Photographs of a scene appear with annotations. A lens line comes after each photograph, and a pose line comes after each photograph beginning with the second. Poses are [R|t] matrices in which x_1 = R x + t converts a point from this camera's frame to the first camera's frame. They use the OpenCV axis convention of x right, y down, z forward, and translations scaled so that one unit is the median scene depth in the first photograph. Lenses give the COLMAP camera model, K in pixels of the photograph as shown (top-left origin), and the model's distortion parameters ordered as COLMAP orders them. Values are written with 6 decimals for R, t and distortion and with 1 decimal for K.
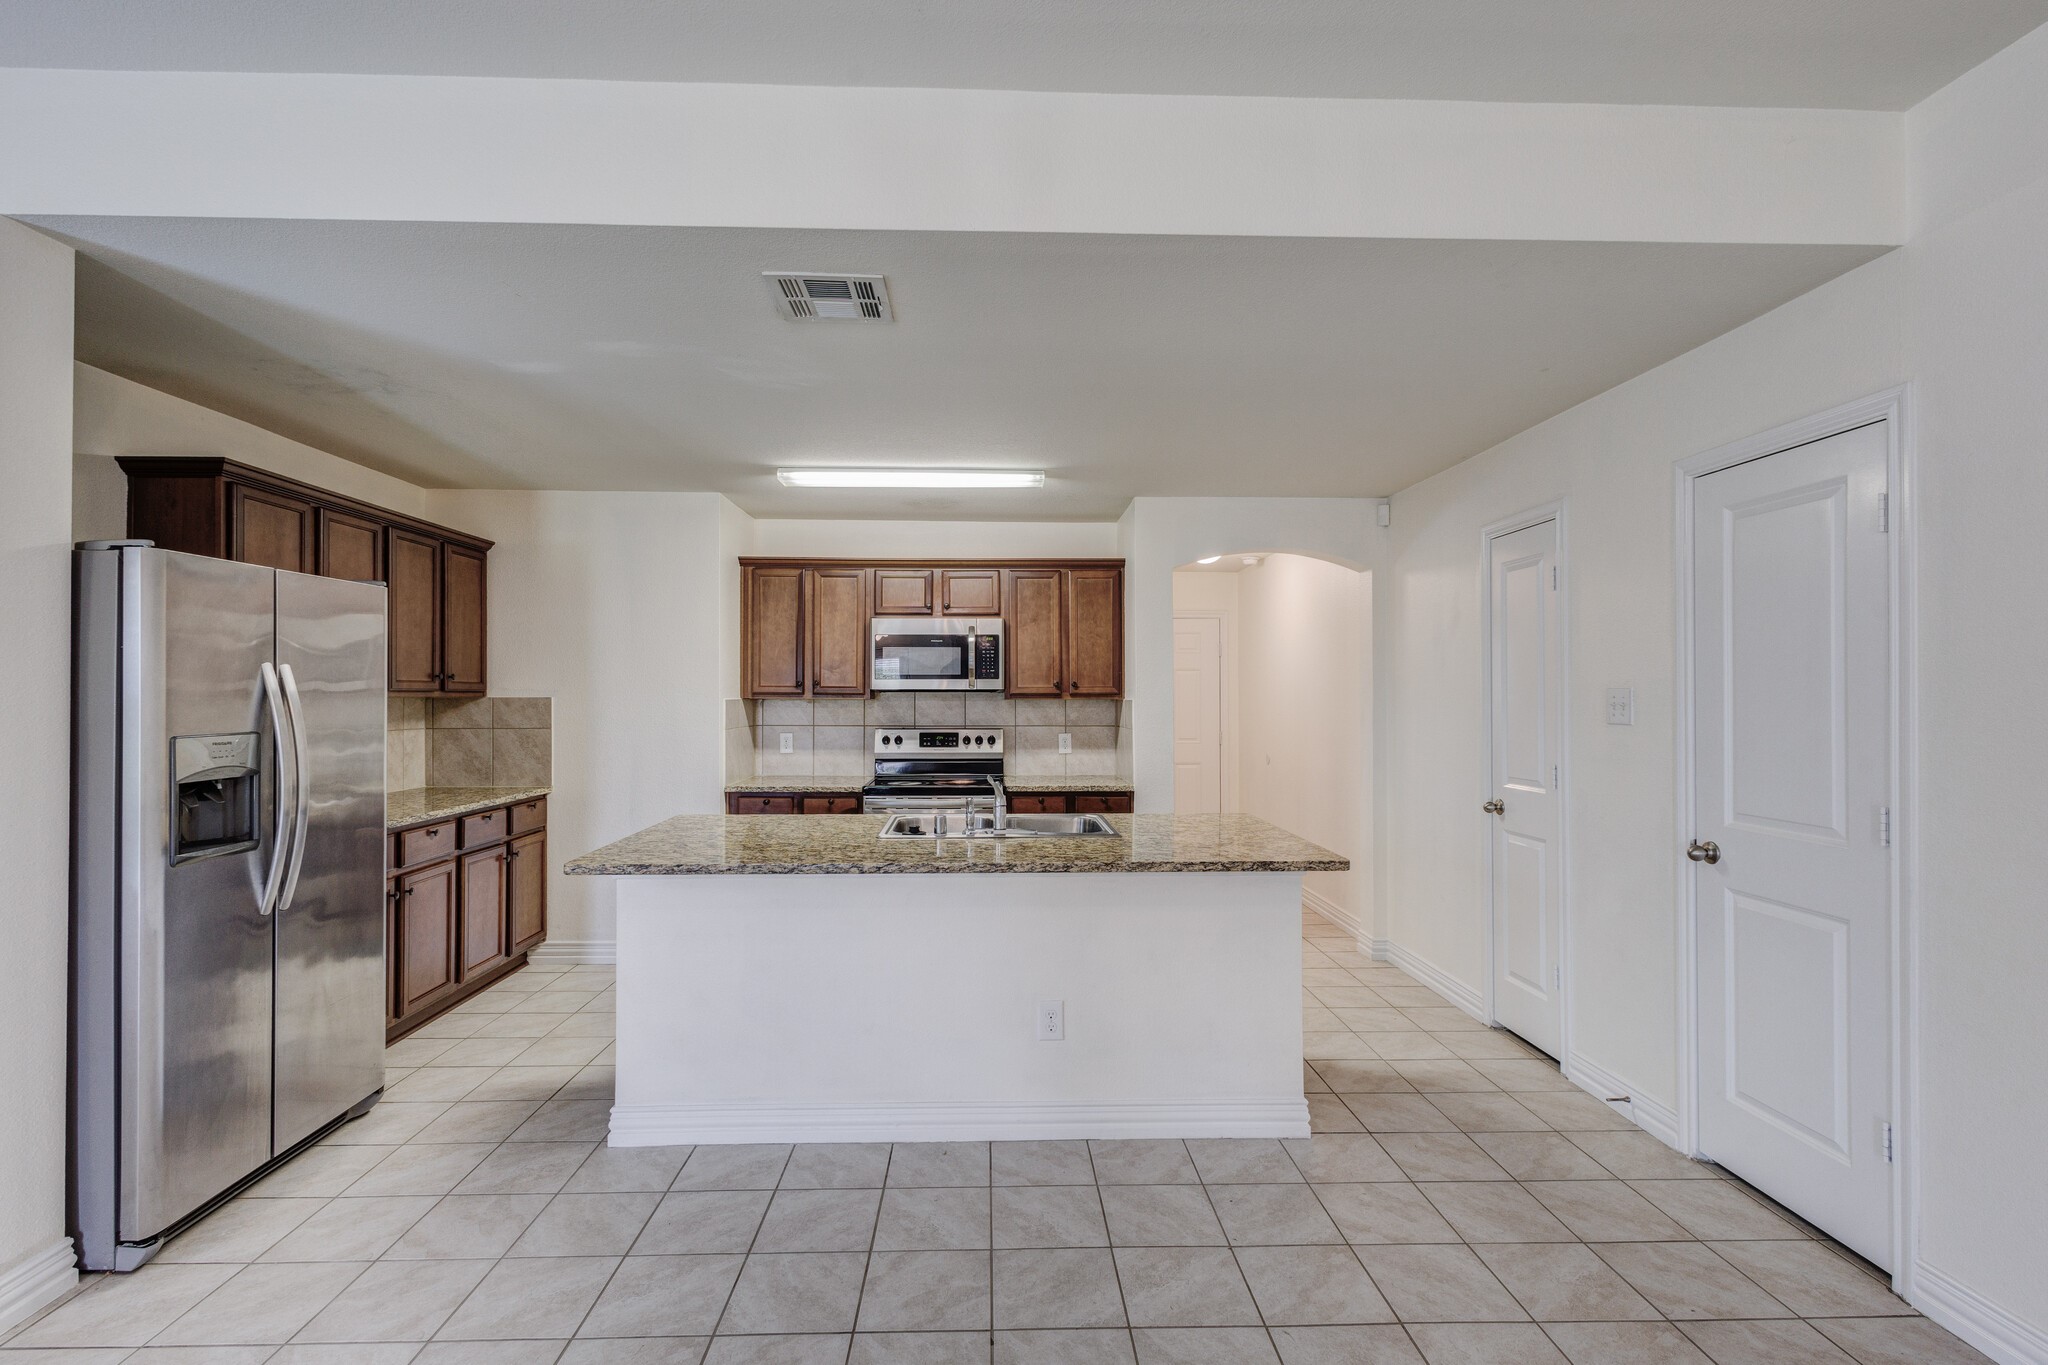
lens RADIAL K [[966.6, 0, 1041.7], [0, 966.6, 680.0], [0, 0, 1]] dist [0.003712, 0.000625]
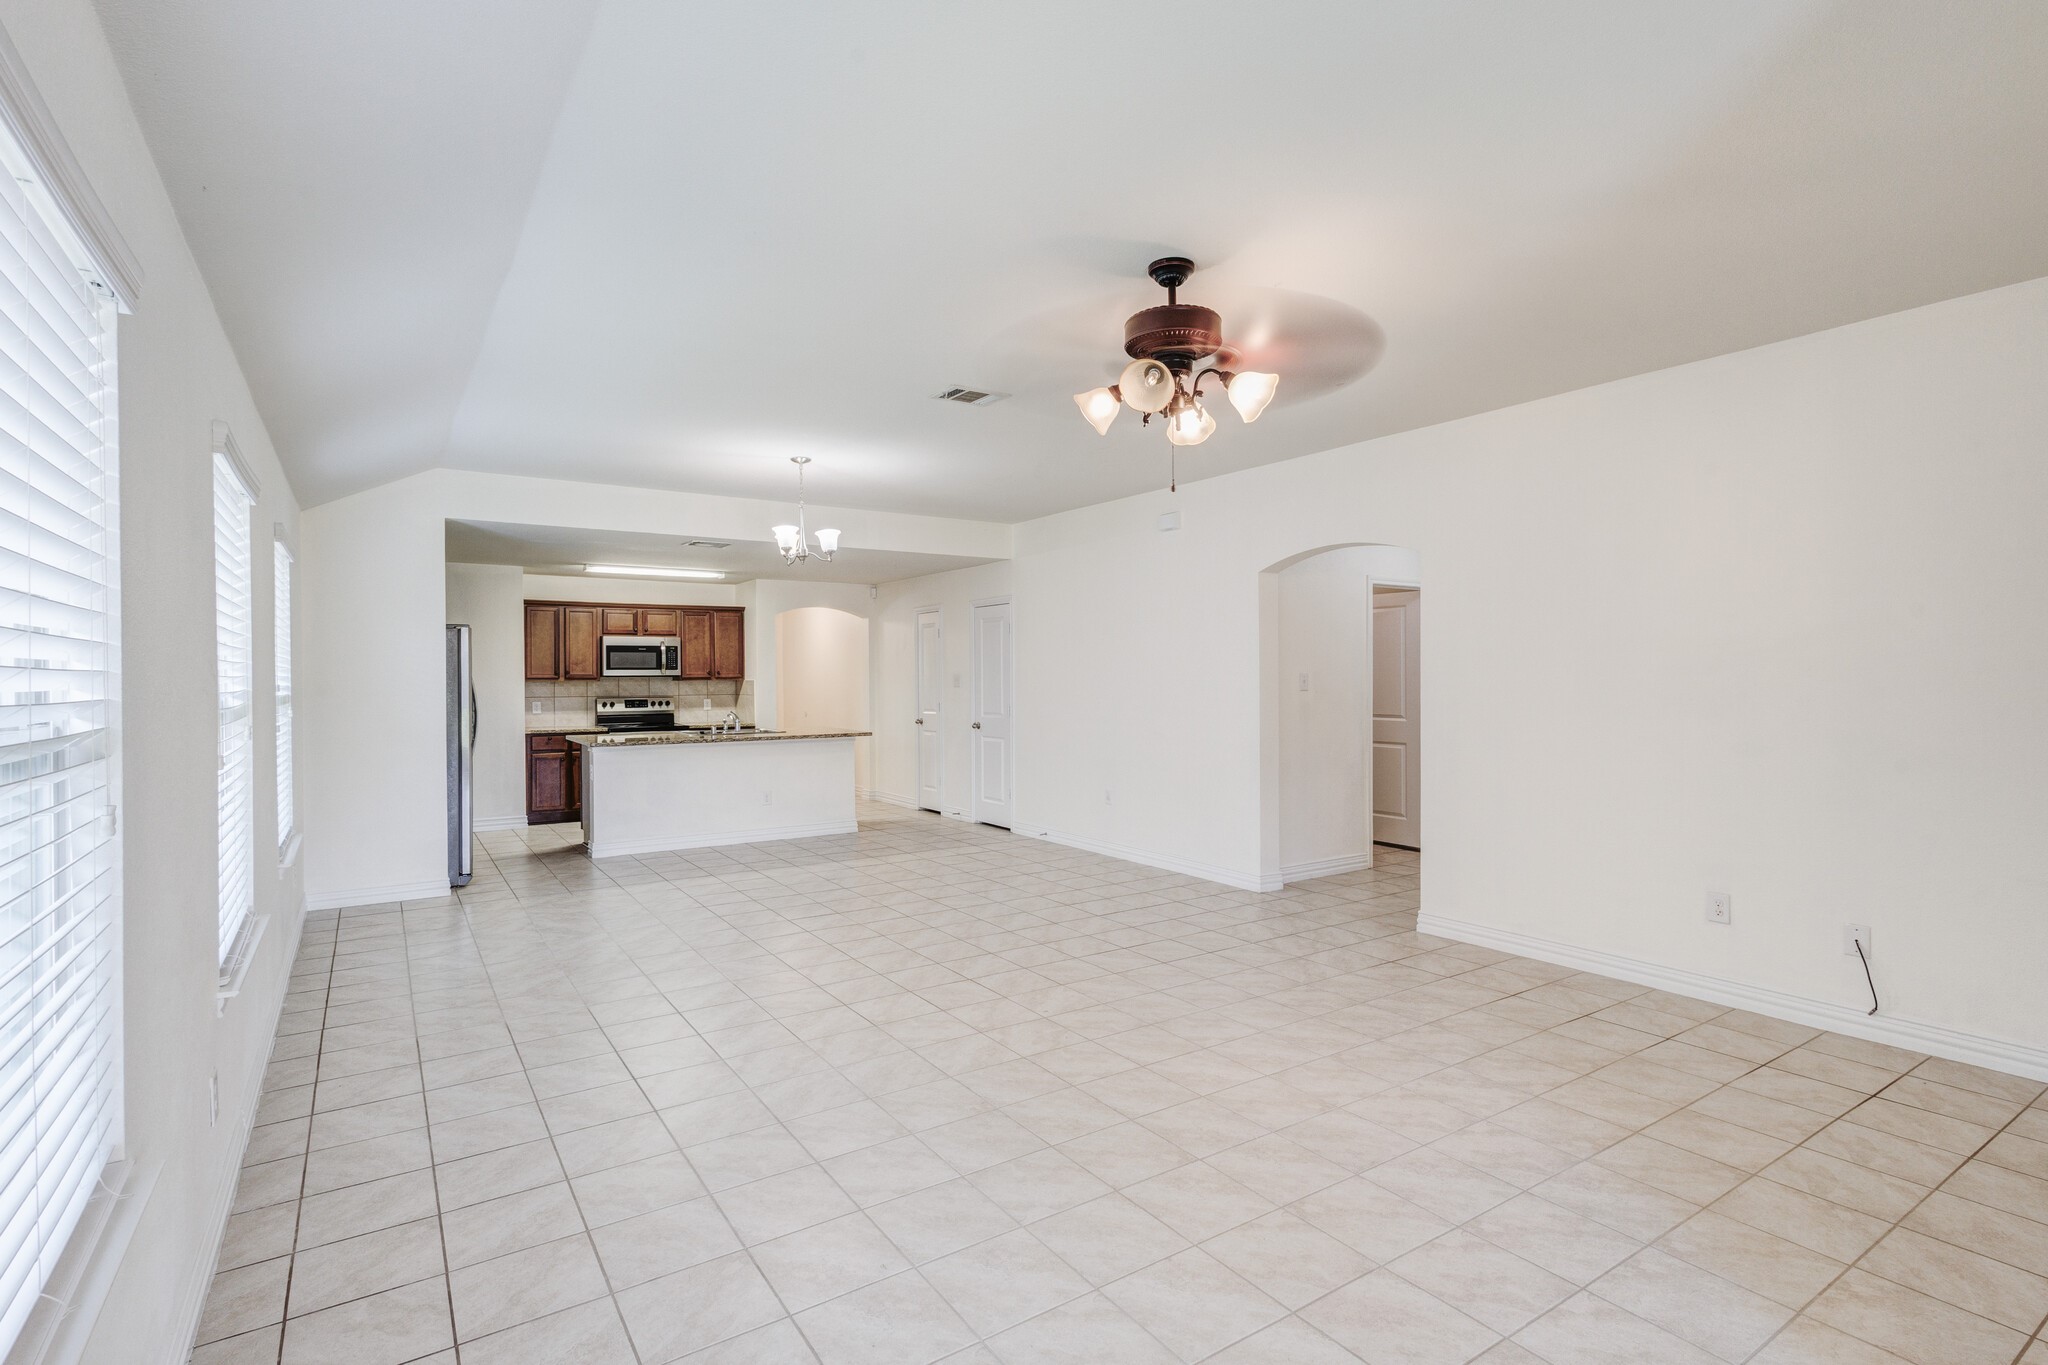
lens RADIAL K [[966.6, 0, 1041.7], [0, 966.6, 680.0], [0, 0, 1]] dist [0.003712, 0.000625]
pose [[0.853810, -0.007620, 0.520529, -0.410960], [-0.002705, 0.999814, 0.019073, -0.018524], [-0.520577, -0.017693, 0.853631, -0.947816]]
